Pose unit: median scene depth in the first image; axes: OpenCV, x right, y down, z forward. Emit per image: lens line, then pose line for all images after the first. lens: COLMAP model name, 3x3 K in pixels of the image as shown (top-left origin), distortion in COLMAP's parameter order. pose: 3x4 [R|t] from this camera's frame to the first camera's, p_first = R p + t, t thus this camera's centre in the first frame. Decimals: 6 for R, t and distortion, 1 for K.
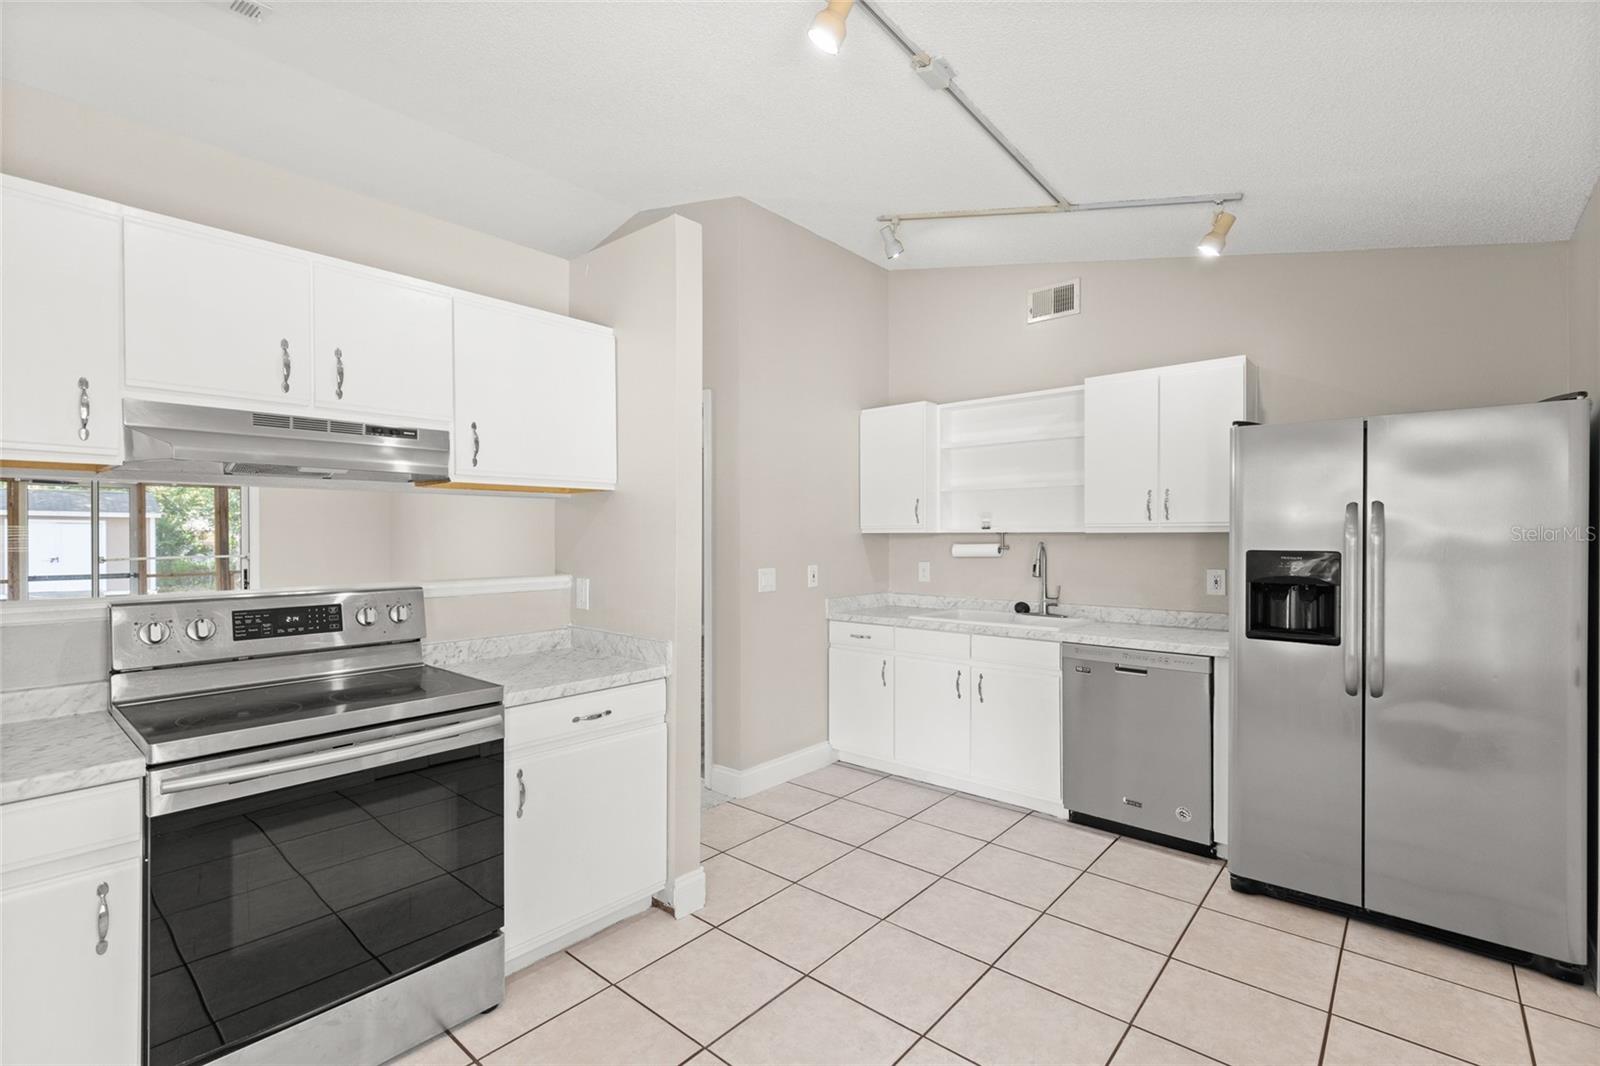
lens RADIAL K [[724.4, 0, 802.8], [0, 724.4, 532.4], [0, 0, 1]] dist [0.006295, -0.002223]
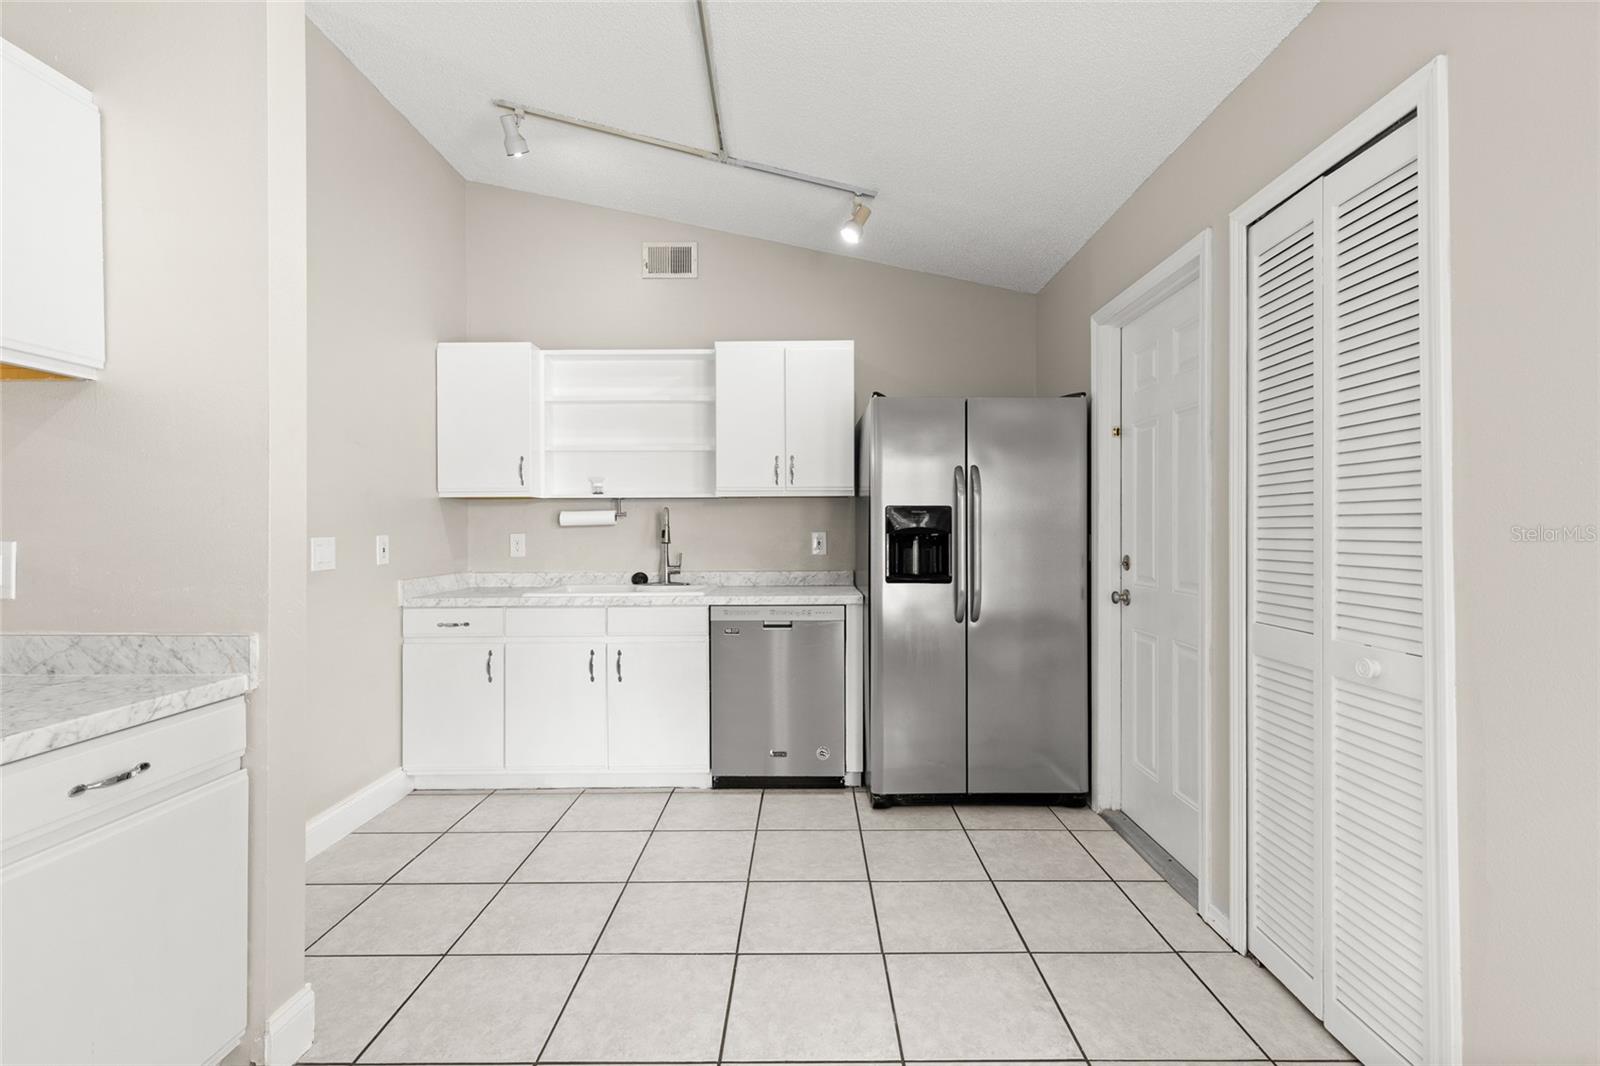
lens RADIAL K [[724.4, 0, 802.4], [0, 724.4, 527.2], [0, 0, 1]] dist [0.006295, -0.002223]
pose [[0.756012, 0.000984, 0.654558, -0.190414], [0.002139, 0.999990, -0.003974, 0.051944], [-0.654555, 0.004405, 0.756002, 0.189053]]
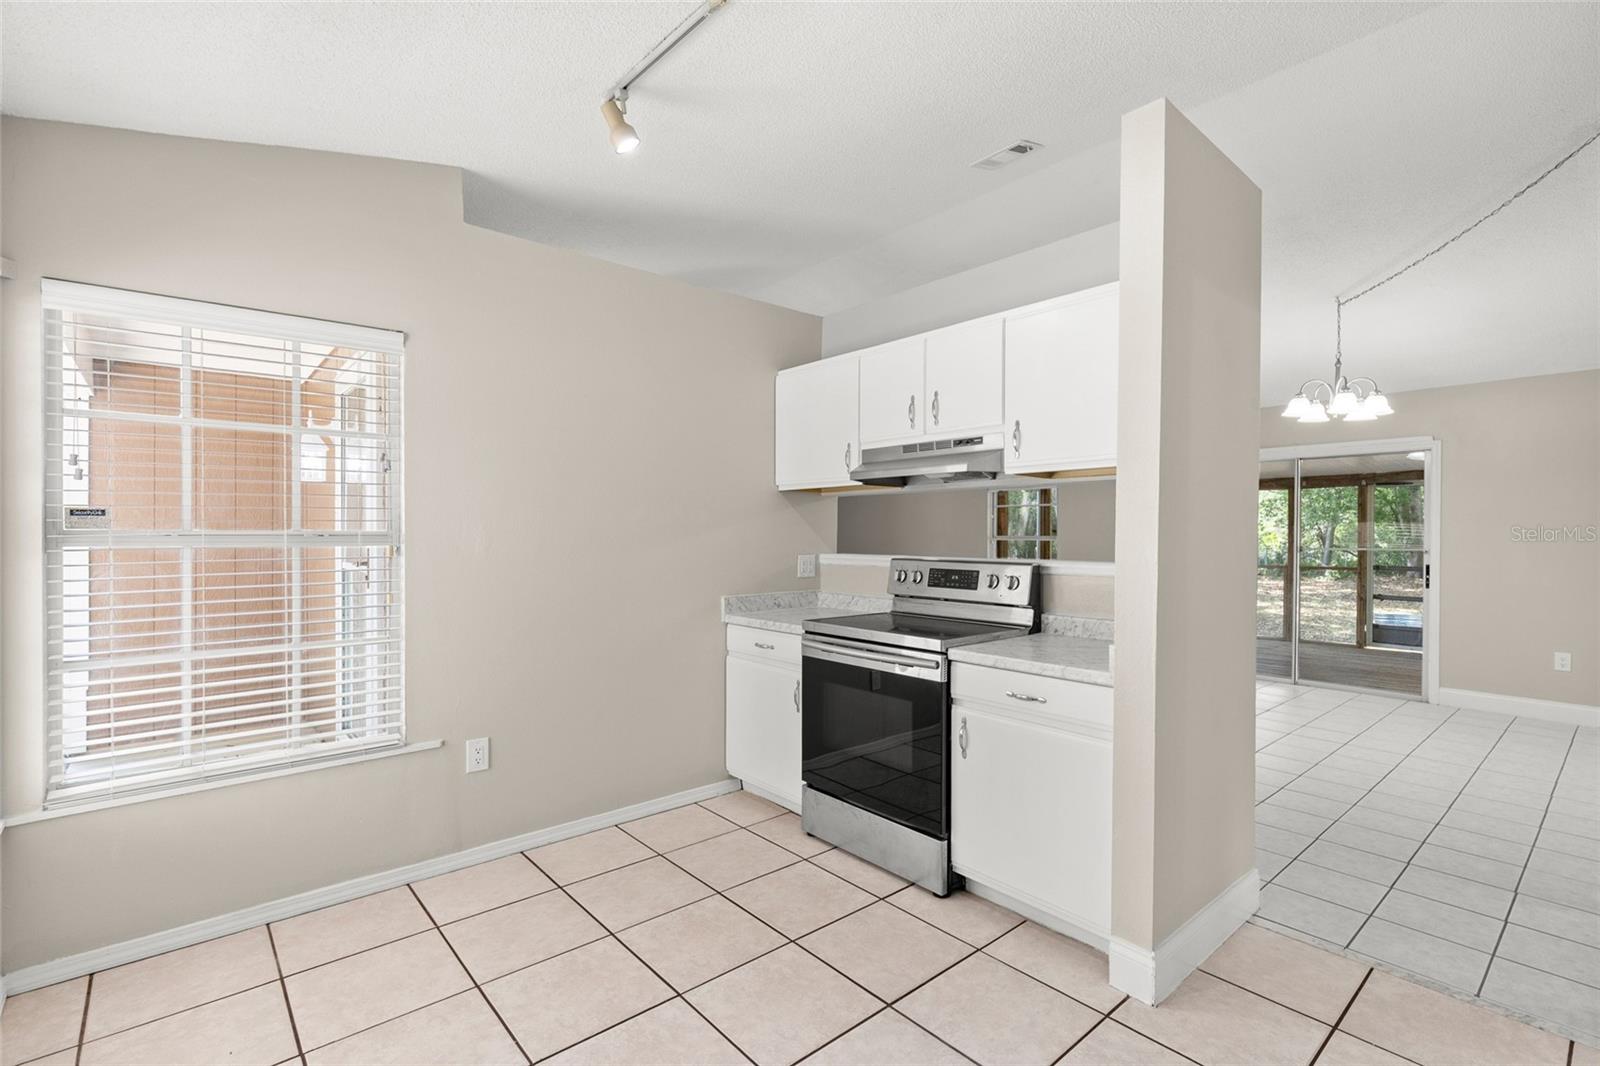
lens RADIAL K [[724.4, 0, 805.1], [0, 724.4, 539.2], [0, 0, 1]] dist [0.006295, -0.002223]
pose [[-0.141753, 0.008306, -0.989867, 0.547010], [-0.006488, 0.999936, 0.009320, 0.020468], [0.989881, 0.007744, -0.141690, 0.618853]]
